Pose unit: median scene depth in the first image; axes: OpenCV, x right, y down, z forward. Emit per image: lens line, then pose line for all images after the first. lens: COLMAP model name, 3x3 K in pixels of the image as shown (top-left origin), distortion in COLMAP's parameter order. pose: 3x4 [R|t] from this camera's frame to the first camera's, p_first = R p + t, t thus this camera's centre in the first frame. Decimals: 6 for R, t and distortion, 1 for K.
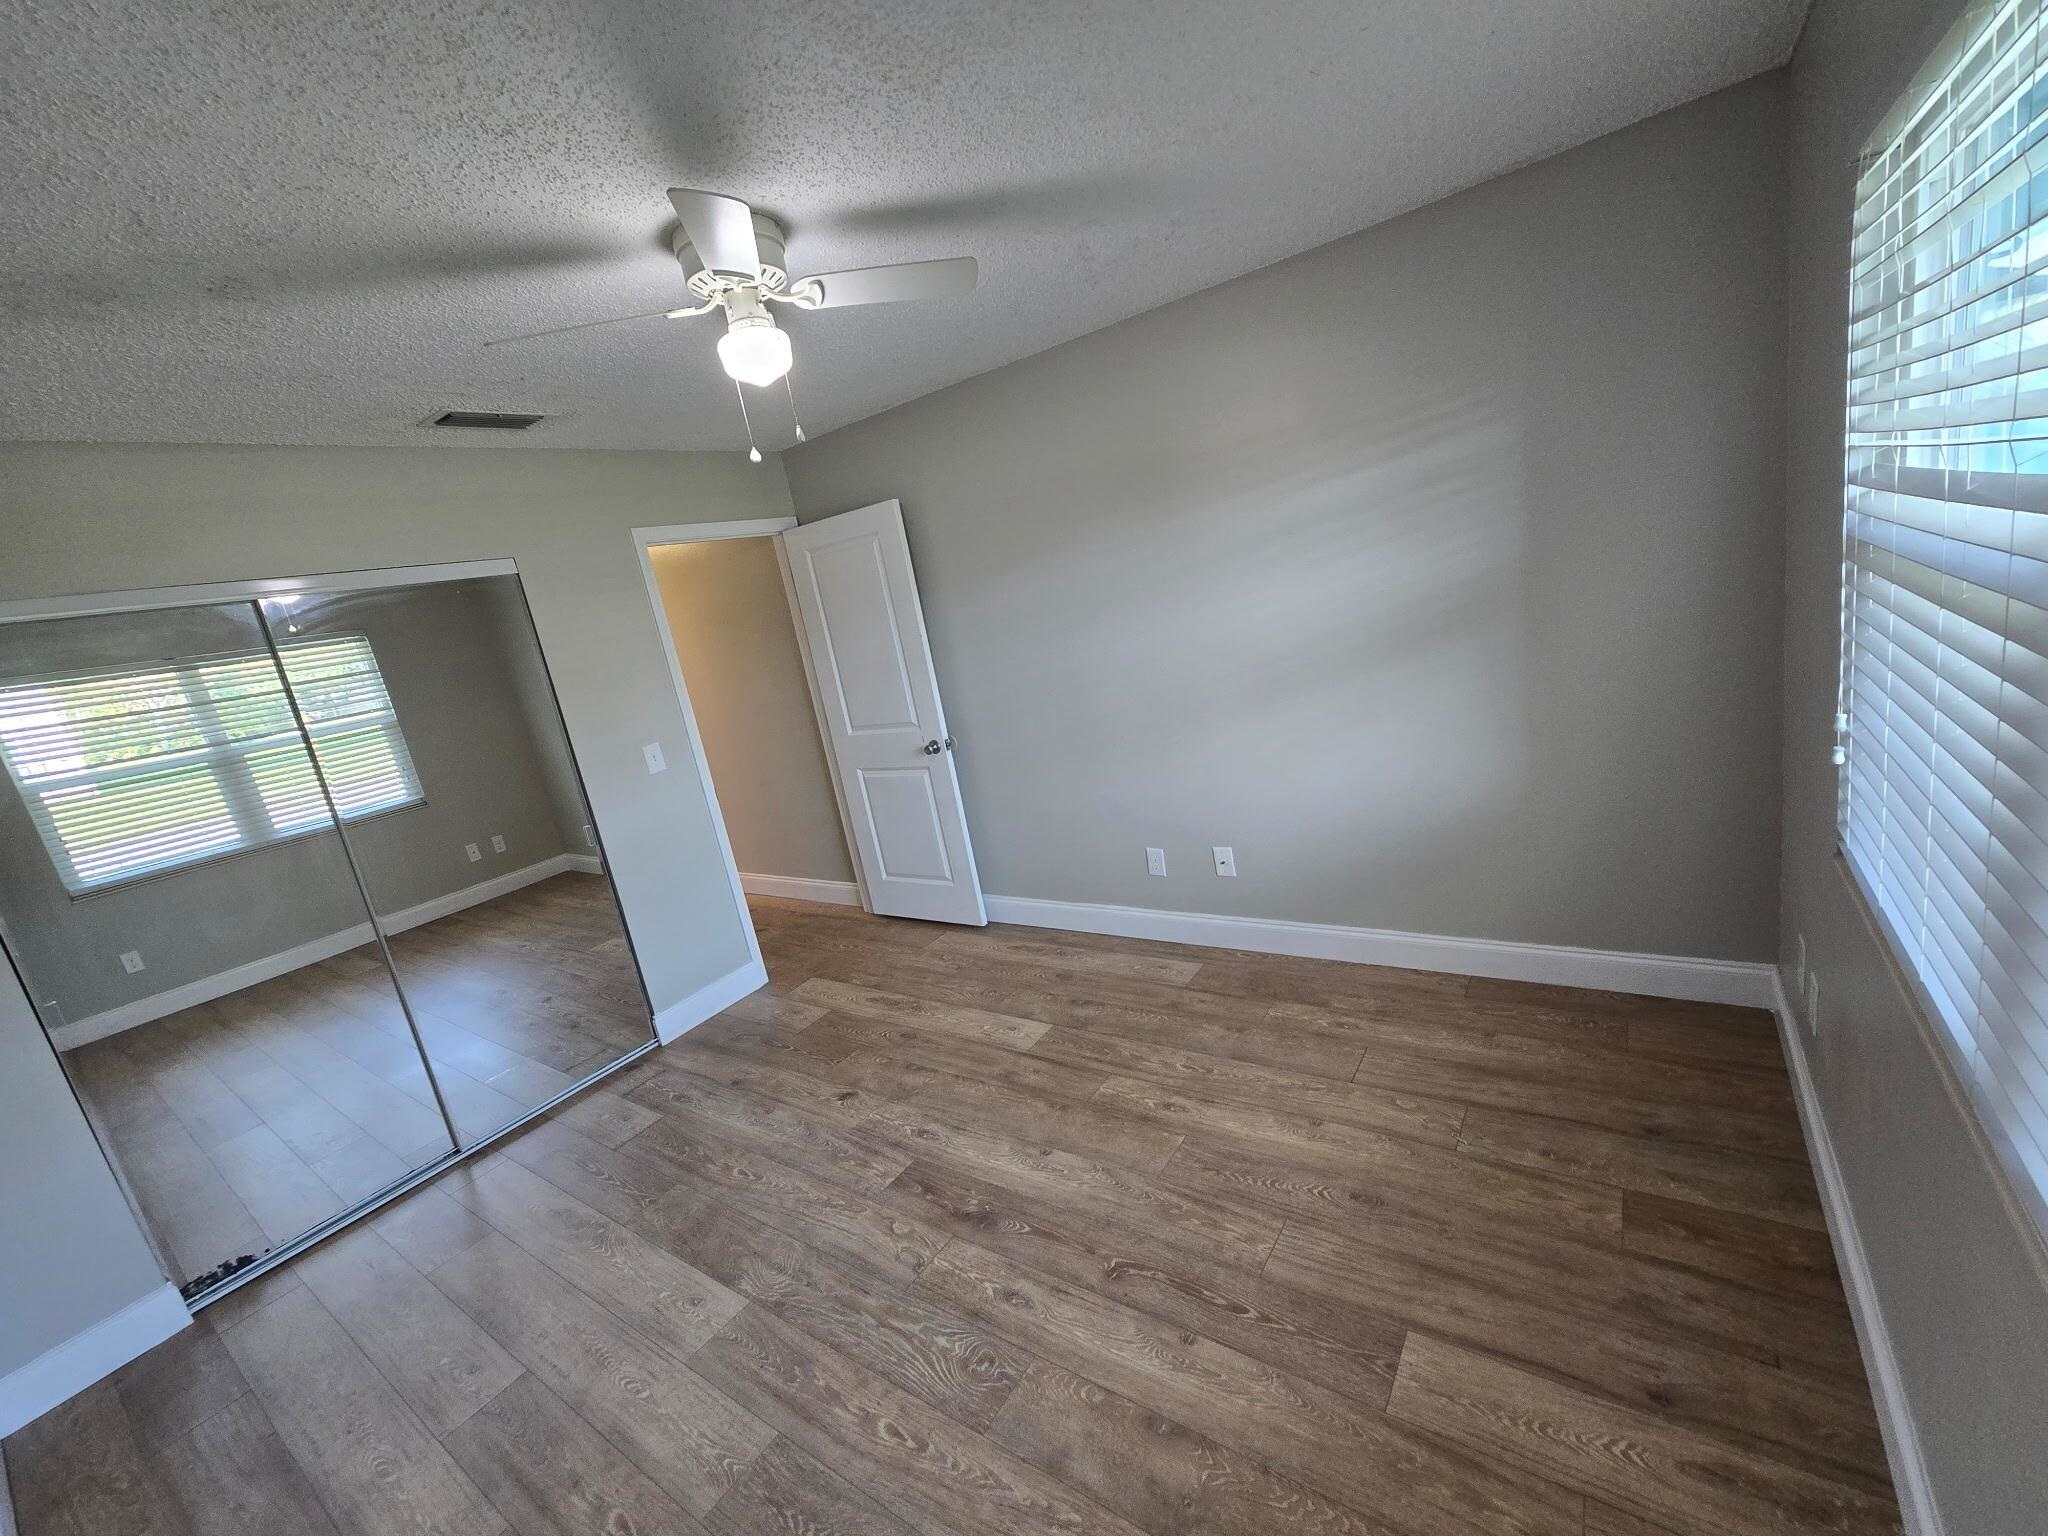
lens RADIAL K [[838.6, 0, 1025.3], [0, 838.6, 762.0], [0, 0, 1]] dist [0.011181, 0.000191]
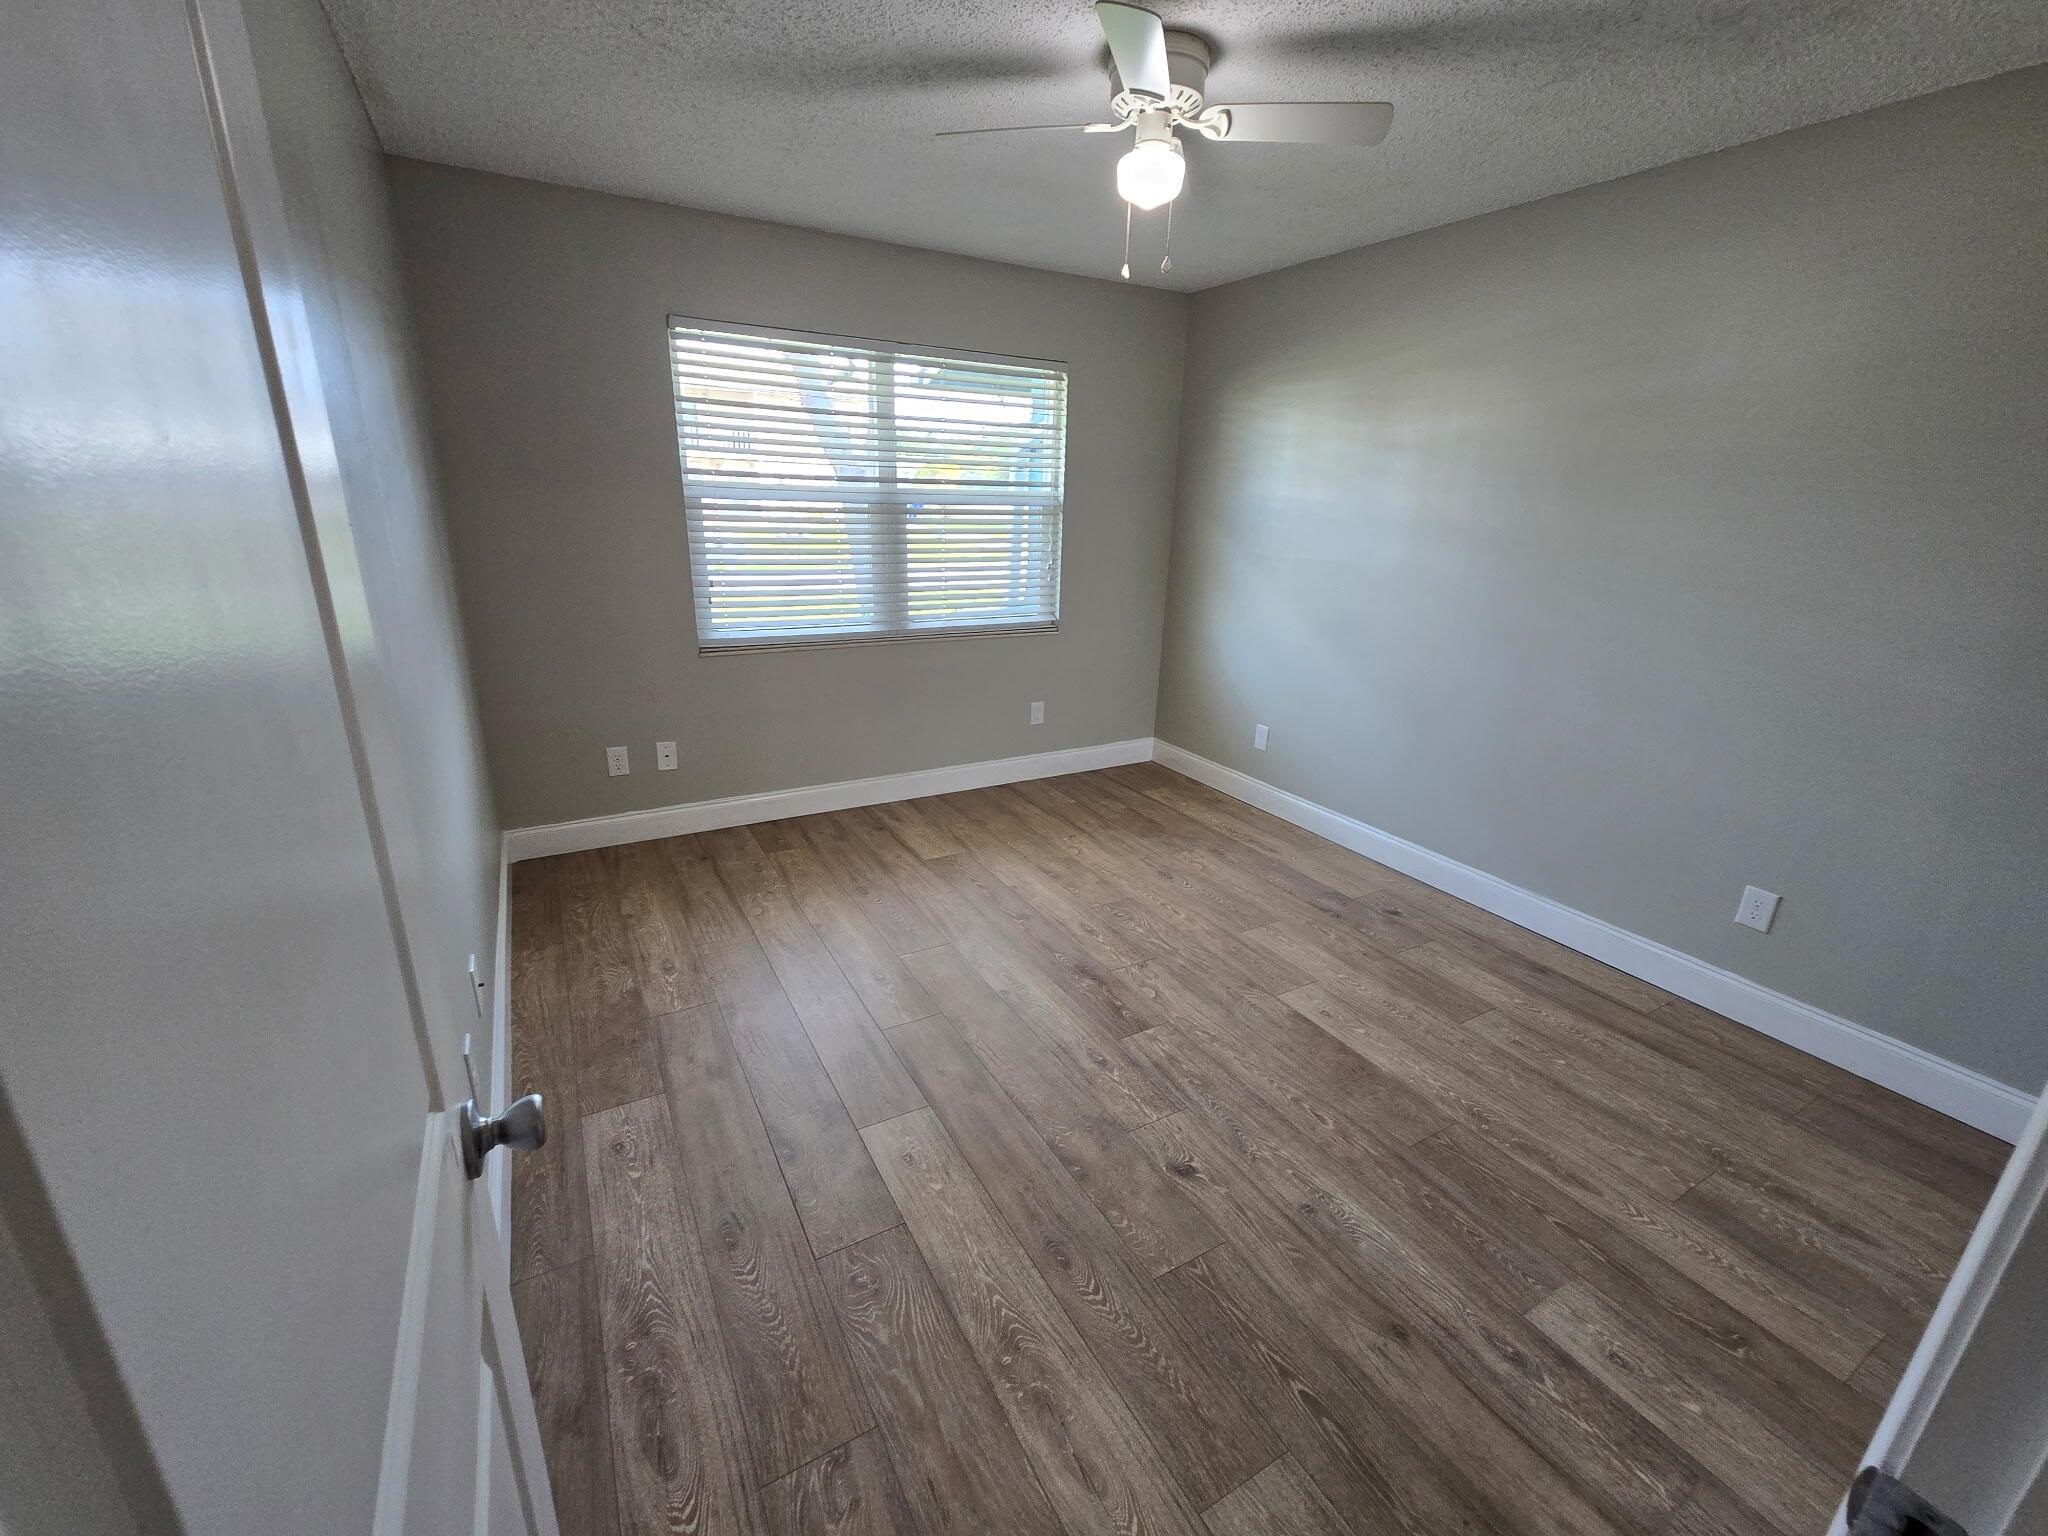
lens RADIAL K [[838.6, 0, 1025.3], [0, 838.6, 762.0], [0, 0, 1]] dist [0.011181, 0.000191]
pose [[-0.892218, 0.019769, 0.451171, -0.492327], [0.226748, 0.883594, 0.409692, -0.227283], [-0.390553, 0.467837, -0.792841, 1.723388]]
